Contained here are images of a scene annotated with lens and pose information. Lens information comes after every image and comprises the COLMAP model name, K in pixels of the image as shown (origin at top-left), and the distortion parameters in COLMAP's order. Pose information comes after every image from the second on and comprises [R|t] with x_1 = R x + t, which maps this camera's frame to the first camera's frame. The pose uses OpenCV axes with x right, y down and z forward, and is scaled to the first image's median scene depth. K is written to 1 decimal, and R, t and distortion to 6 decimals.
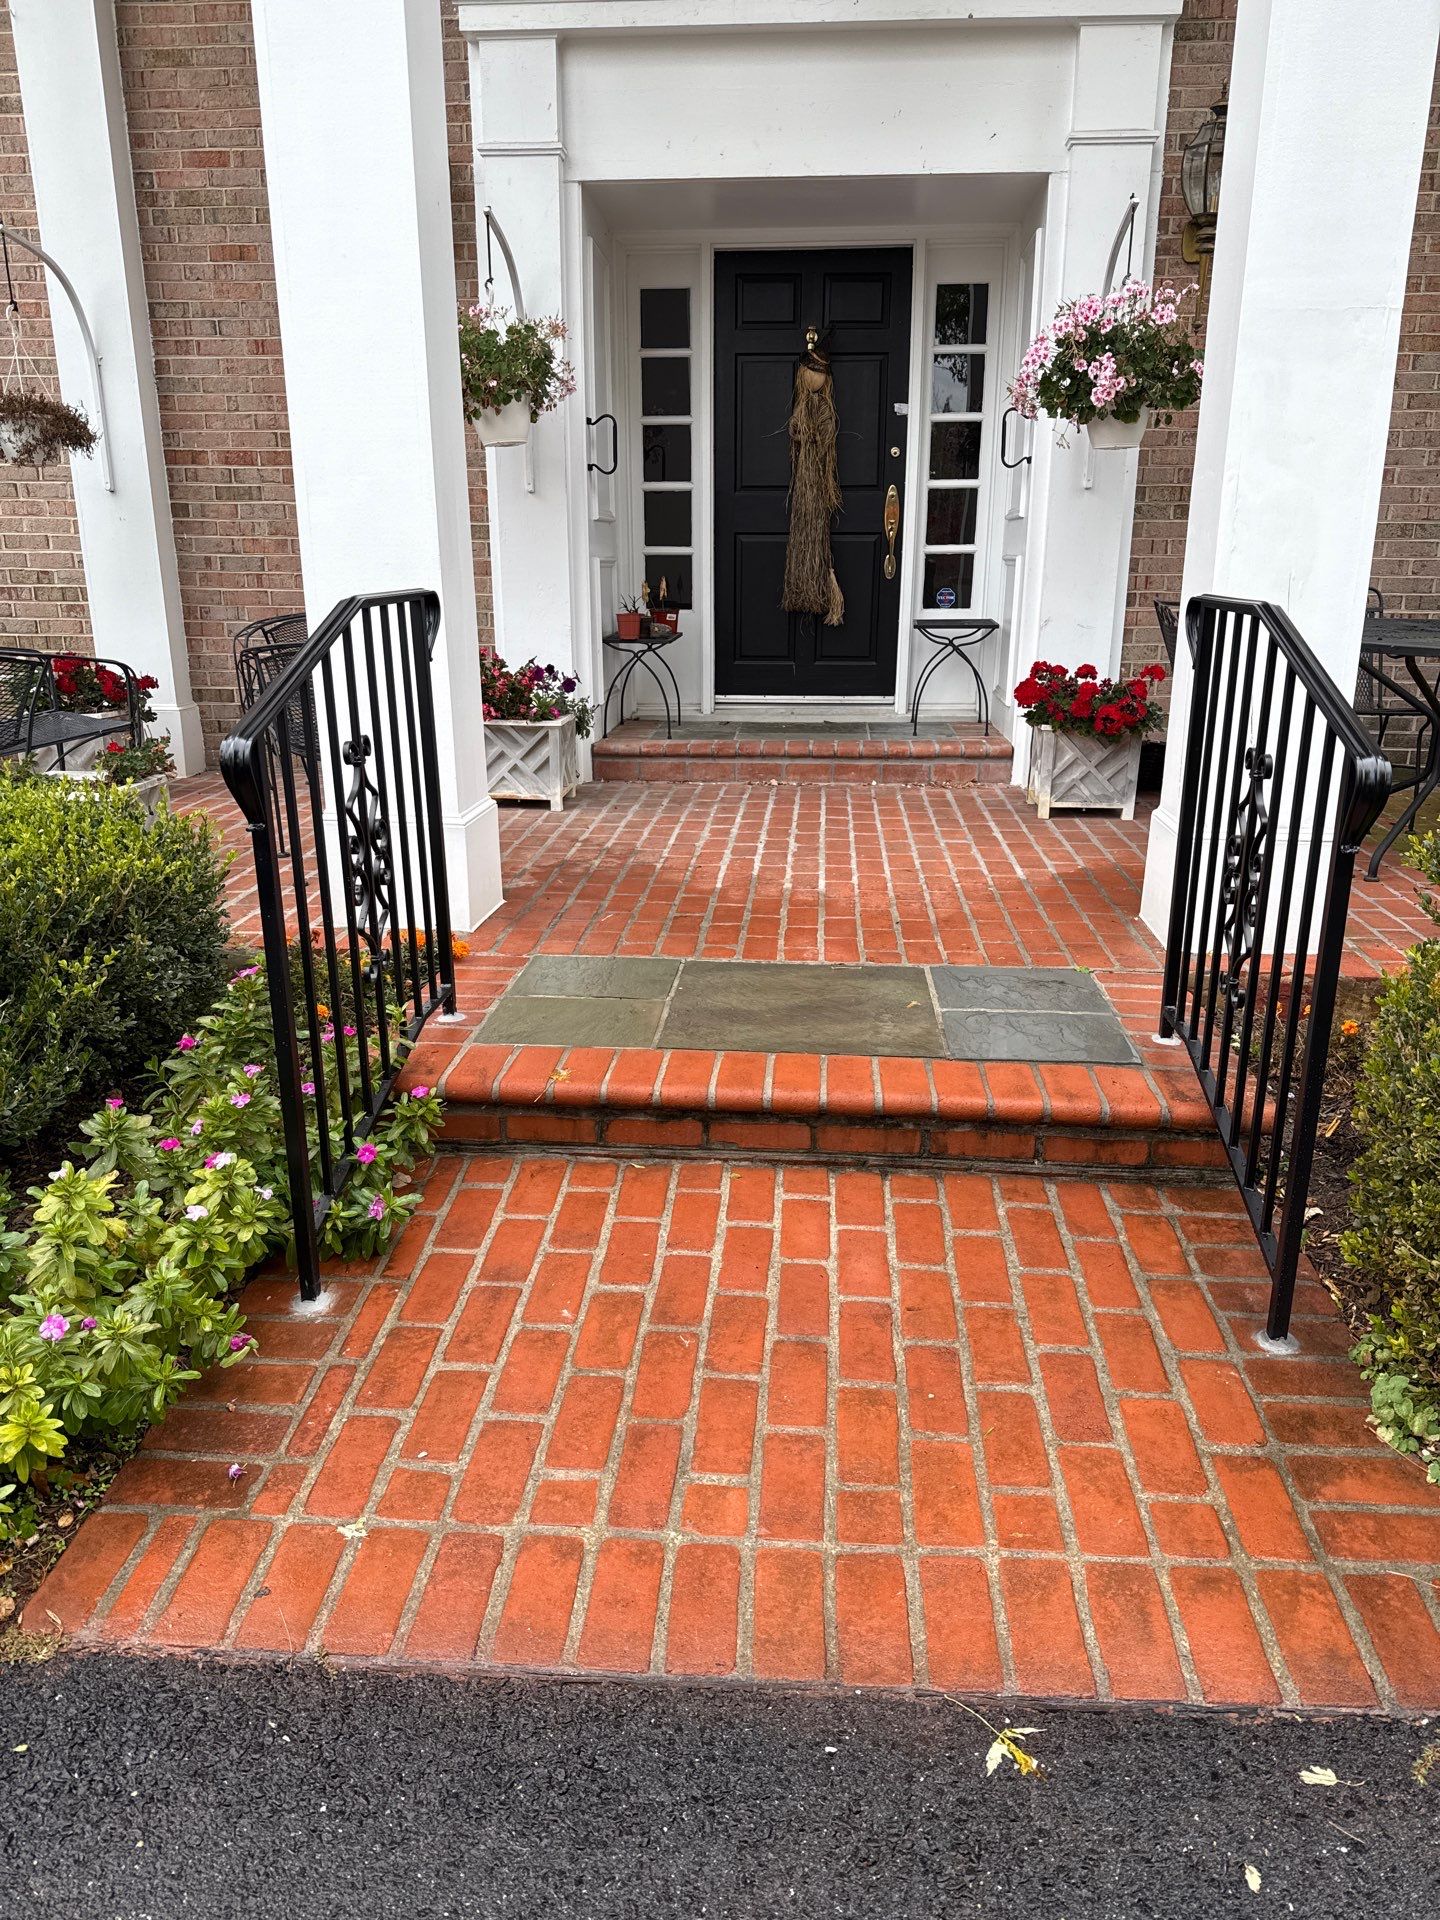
lens RADIAL K [[1363.1, 0, 714.1], [0, 1363.1, 978.2], [0, 0, 1]] dist [0.166697, -0.344762]
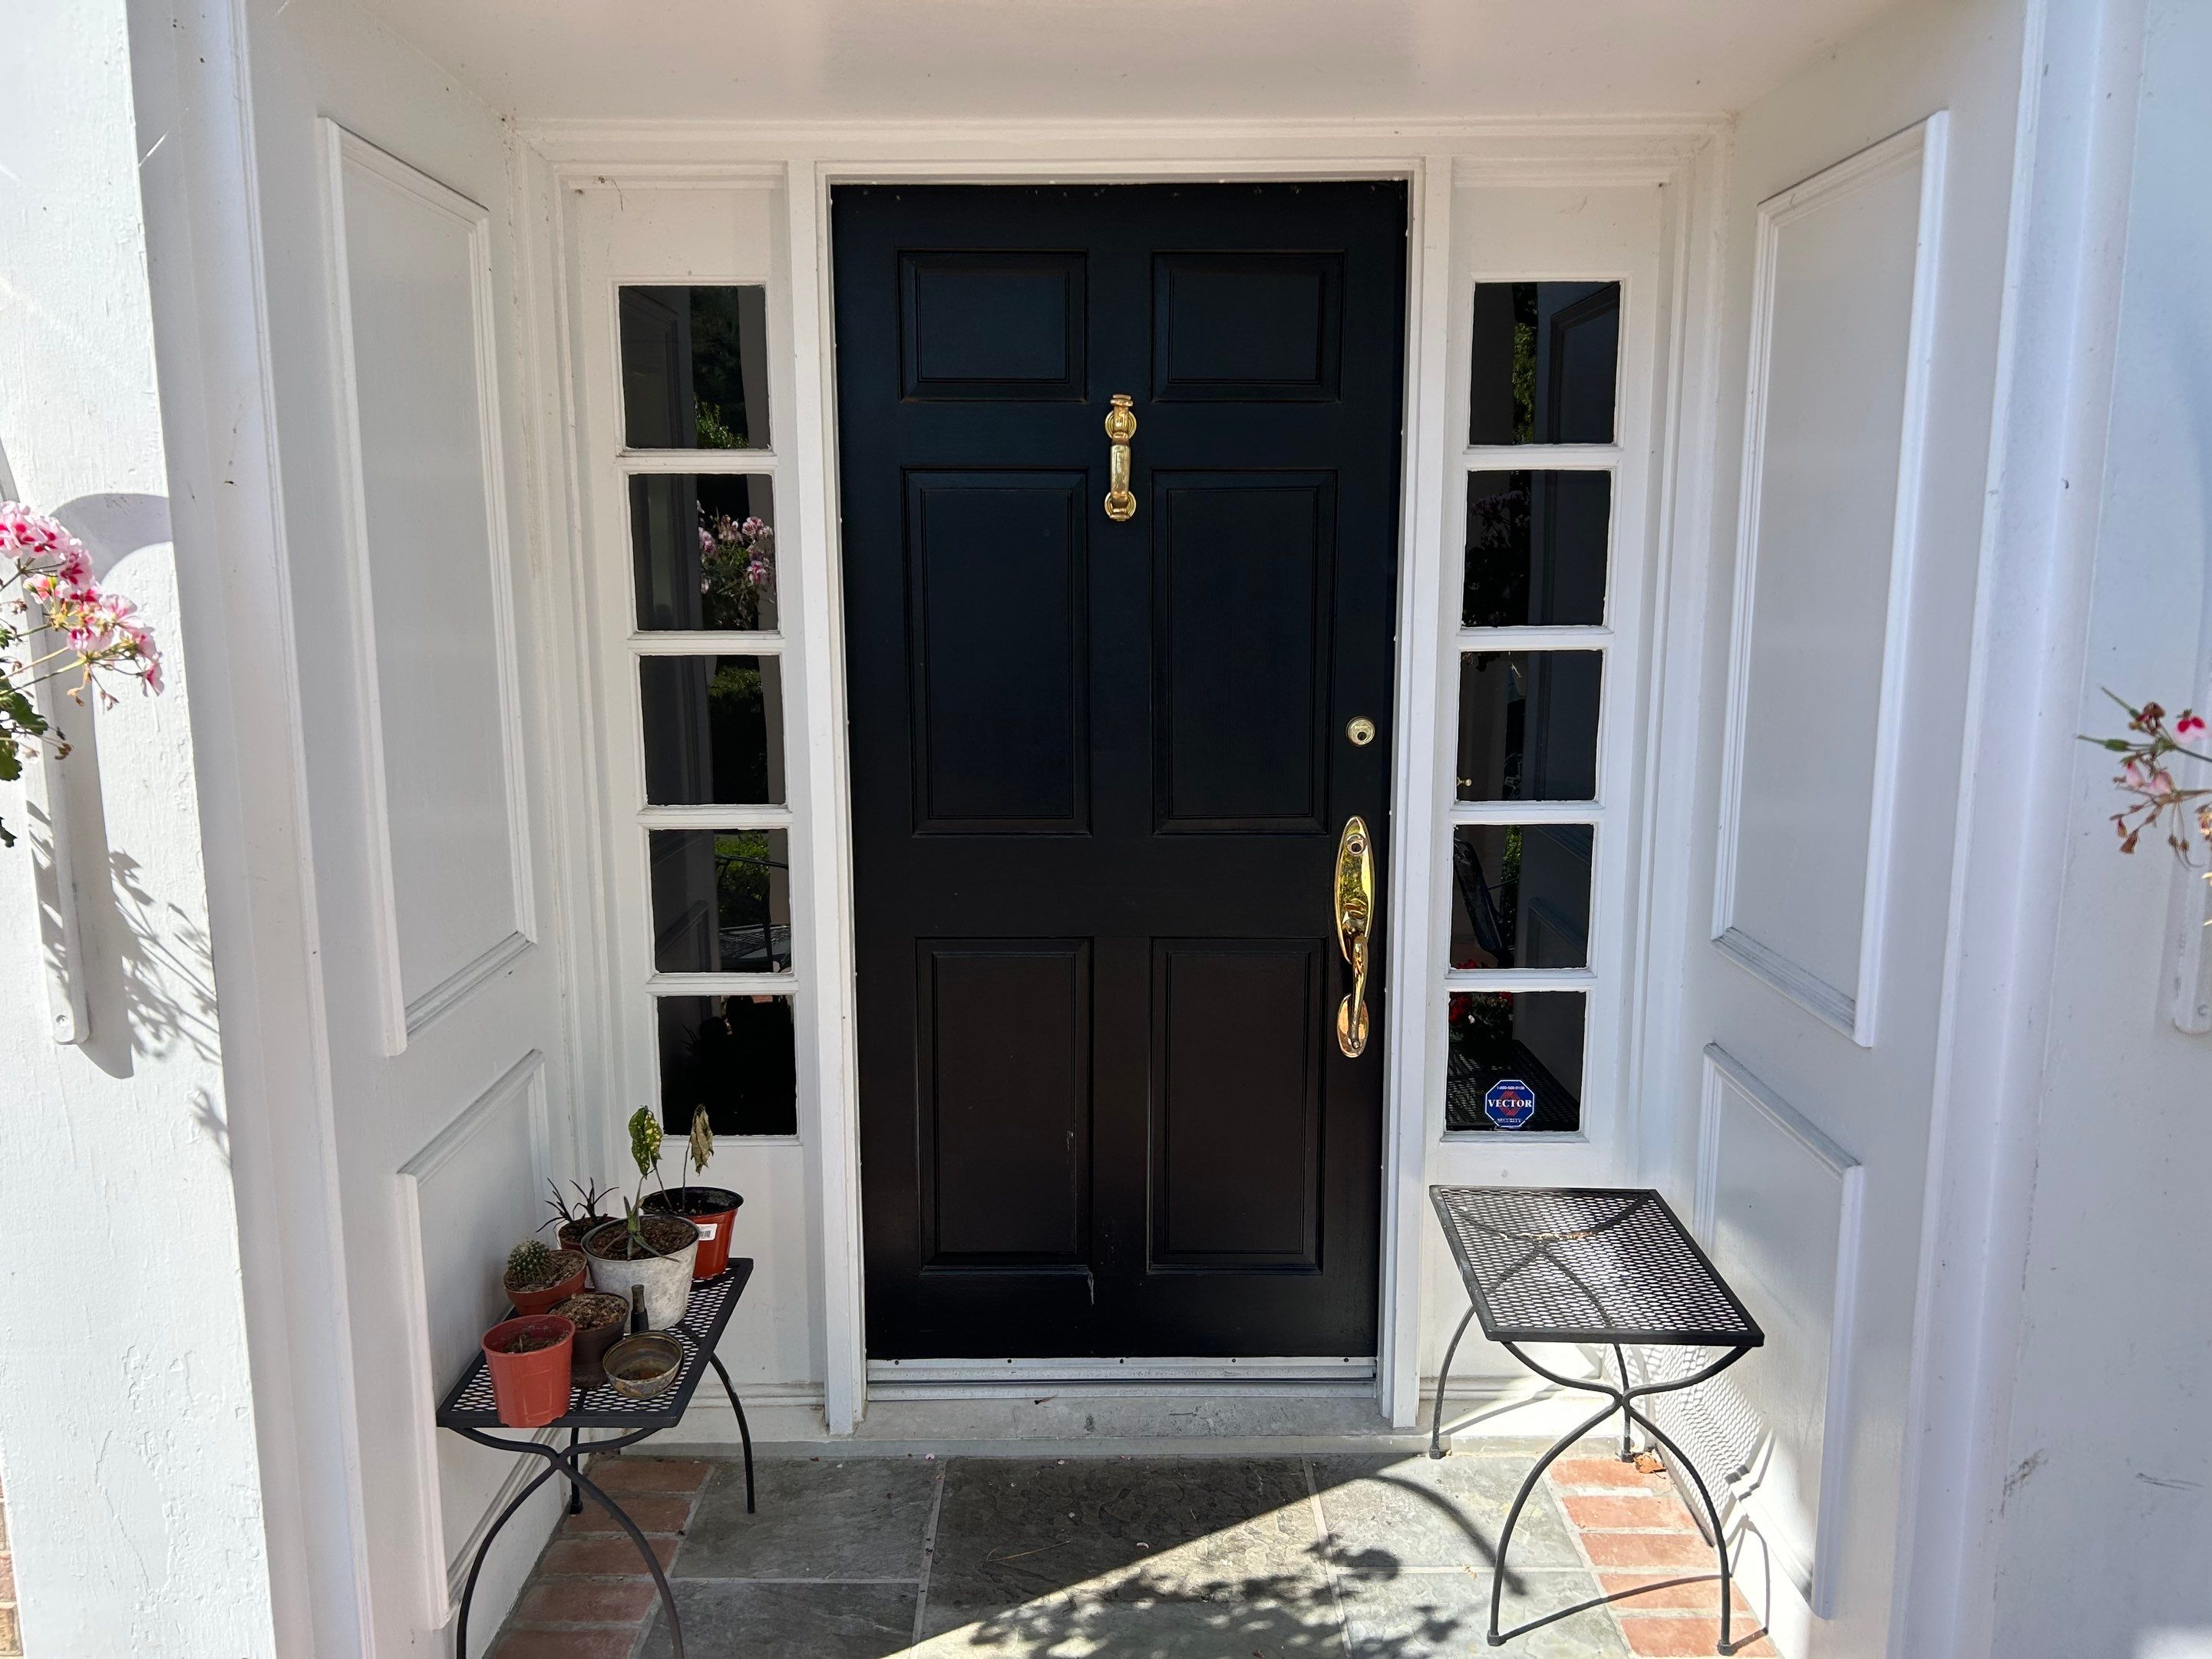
lens RADIAL K [[1645.9, 0, 1106.0], [0, 1645.9, 829.5], [0, 0, 1]] dist [0.044806, -0.004267]
pose [[0.996154, -0.018867, 0.085569, 0.039396], [0.029337, 0.991996, -0.122811, -0.410161], [-0.082567, 0.124849, 0.988734, 0.799581]]
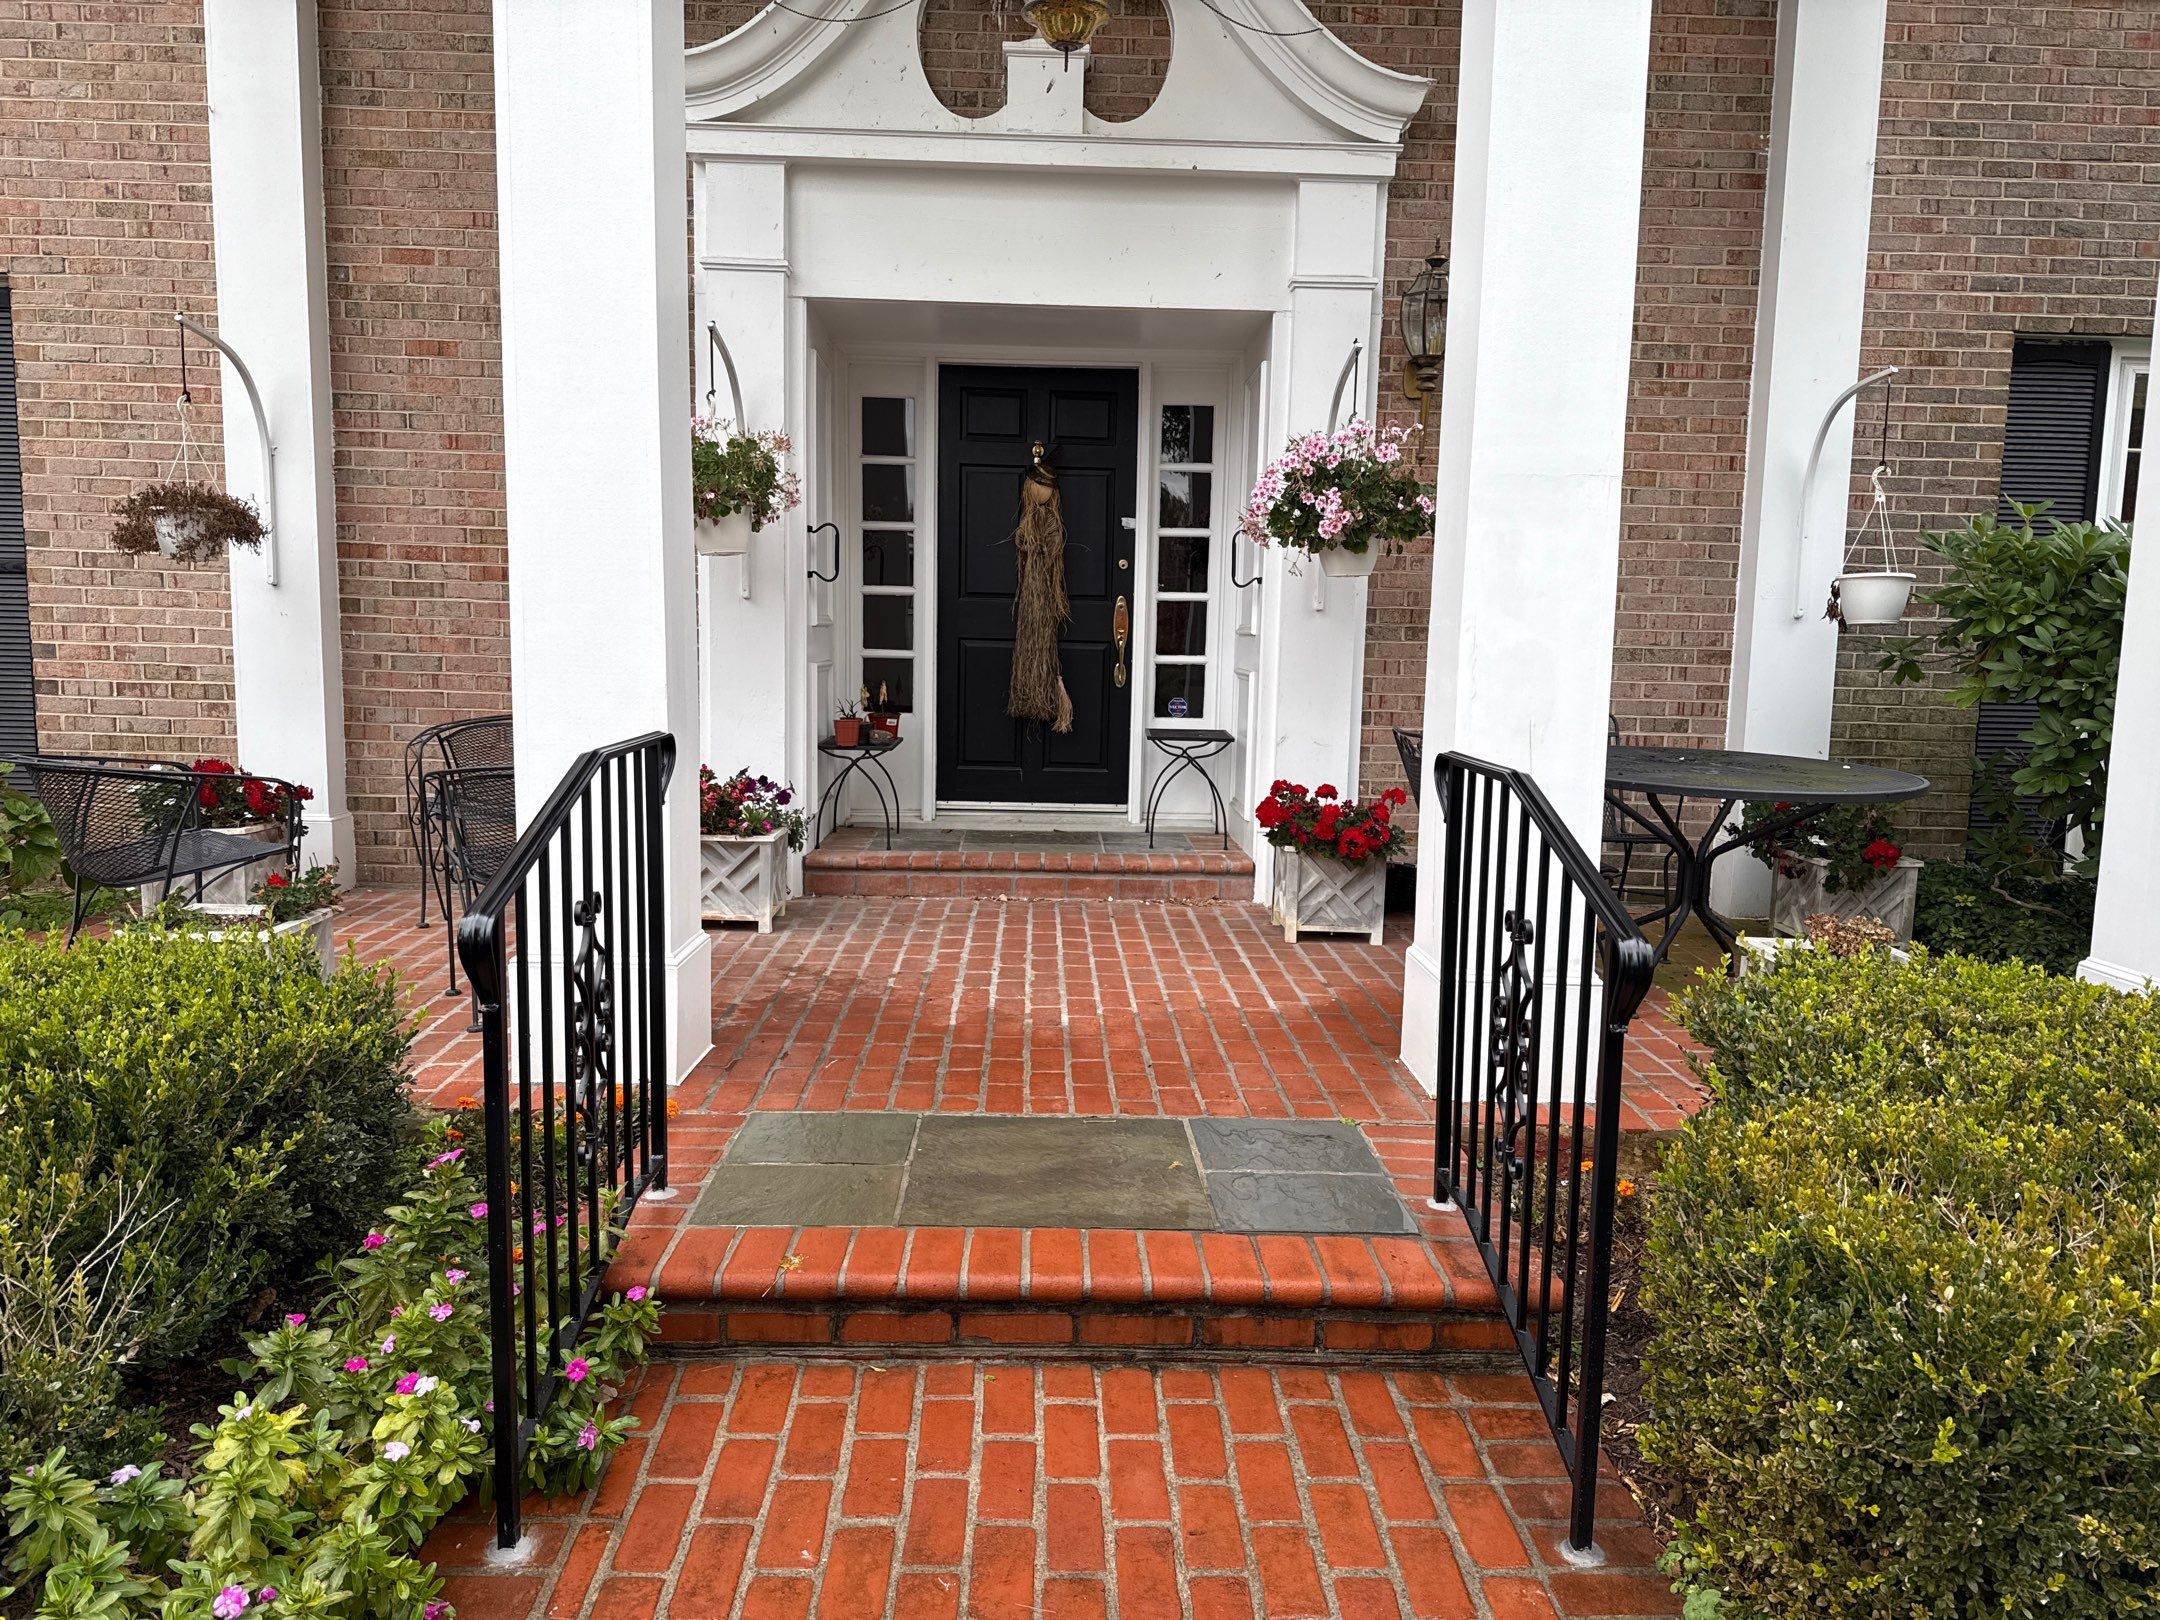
lens RADIAL K [[1533.5, 0, 1074.1], [0, 1533.5, 800.2], [0, 0, 1]] dist [0.166697, -0.344762]
pose [[0.994386, 0.008299, 0.105492, -0.023354], [0.011167, 0.983124, -0.182601, -0.022685], [-0.105227, 0.182754, 0.977511, -0.039429]]
